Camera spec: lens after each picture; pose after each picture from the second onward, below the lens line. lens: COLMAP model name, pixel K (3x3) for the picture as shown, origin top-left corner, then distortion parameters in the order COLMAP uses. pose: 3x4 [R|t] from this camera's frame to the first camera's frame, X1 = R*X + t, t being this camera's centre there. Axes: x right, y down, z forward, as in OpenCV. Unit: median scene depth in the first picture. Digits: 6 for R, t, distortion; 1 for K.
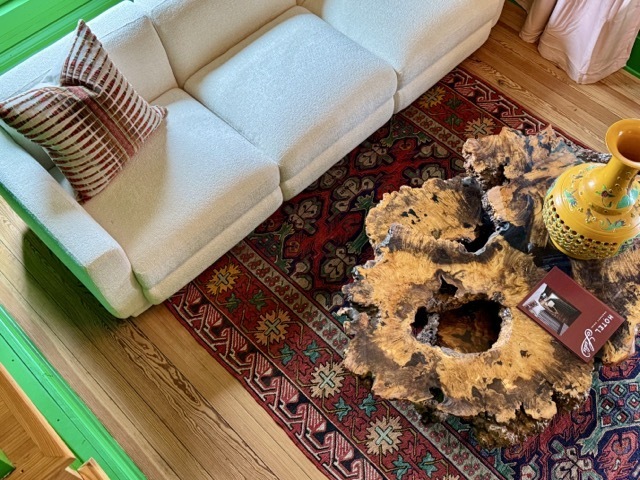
lens RADIAL K [[679.1, 0, 320.0], [0, 679.1, 240.0], [0, 0, 1]] dist [0.003456, 0.005476]
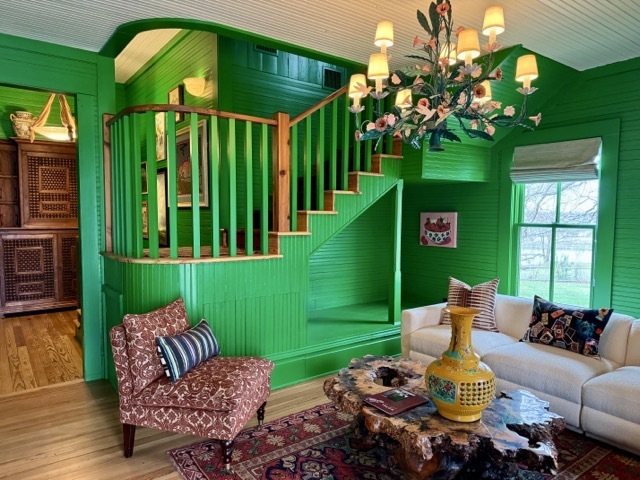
lens RADIAL K [[448.0, 0, 319.5], [0, 448.0, 244.5], [0, 0, 1]] dist [0.080338, -0.003230]
pose [[-0.145799, 0.074753, -0.986486, 1.439344], [-0.861770, 0.480144, 0.163750, -0.089886], [0.485896, 0.873999, -0.005585, 0.608901]]
